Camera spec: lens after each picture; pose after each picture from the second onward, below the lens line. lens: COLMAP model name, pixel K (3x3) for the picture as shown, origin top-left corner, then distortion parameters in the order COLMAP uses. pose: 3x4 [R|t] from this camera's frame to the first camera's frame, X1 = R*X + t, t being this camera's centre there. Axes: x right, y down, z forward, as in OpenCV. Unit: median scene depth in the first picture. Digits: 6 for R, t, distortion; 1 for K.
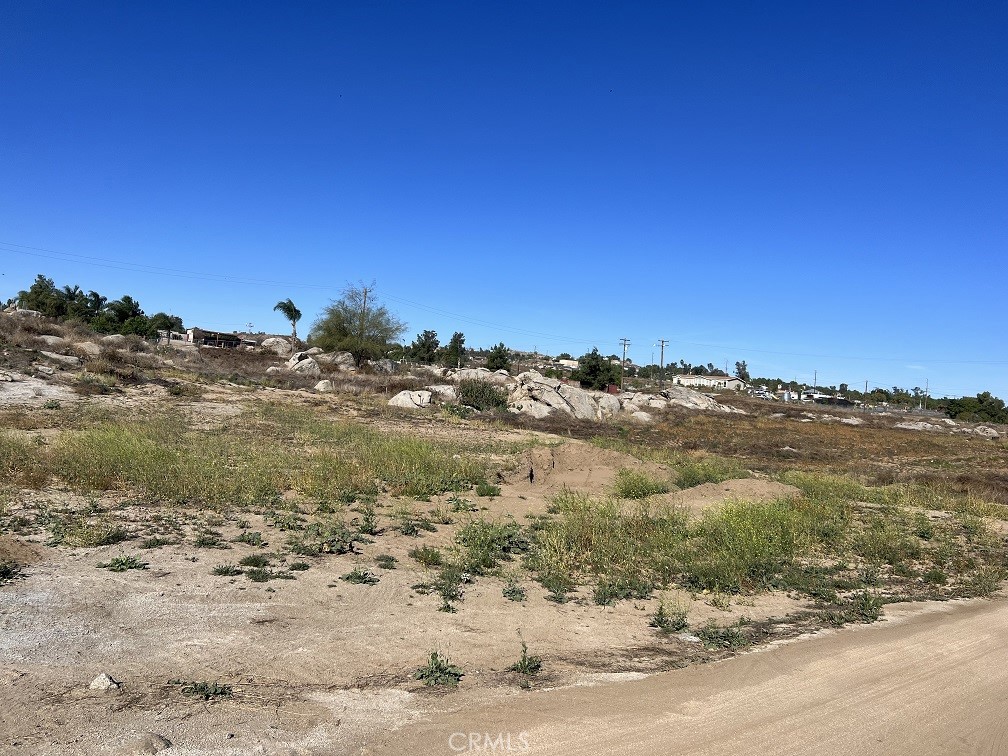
lens RADIAL K [[746.6, 0, 497.5], [0, 746.6, 368.7], [0, 0, 1]] dist [0.027621, -0.040594]
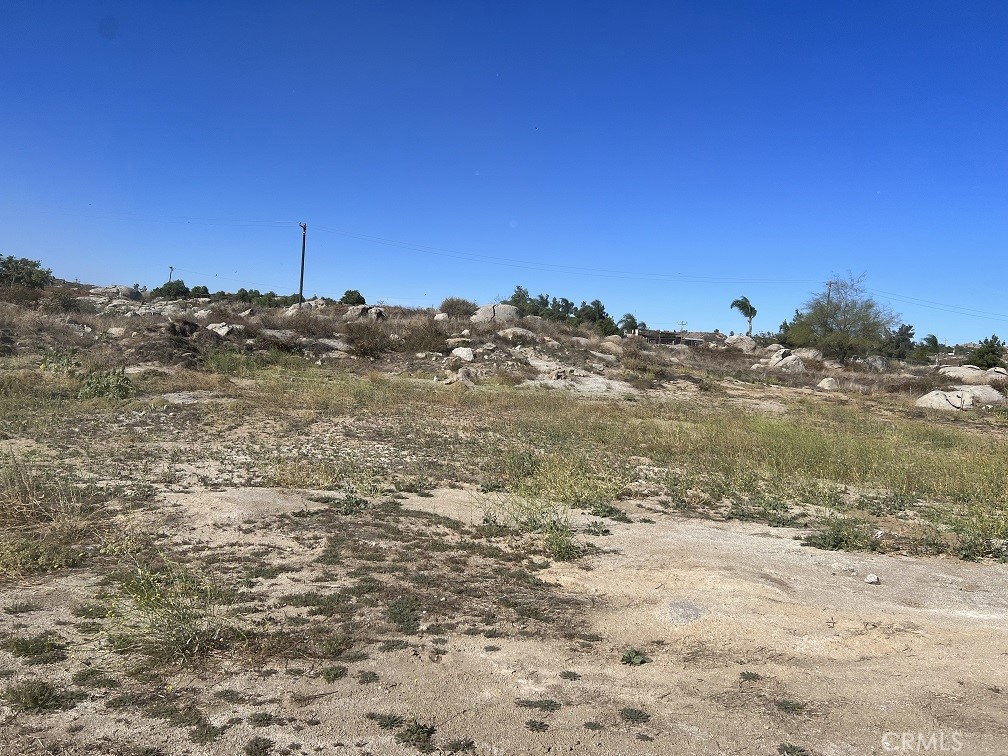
lens RADIAL K [[746.6, 0, 499.2], [0, 746.6, 381.2], [0, 0, 1]] dist [0.027621, -0.040594]
pose [[0.855946, 0.012375, -0.516917, -0.405804], [-0.001976, 0.999785, 0.020662, 0.000782], [0.517061, -0.016664, 0.855786, -0.193544]]
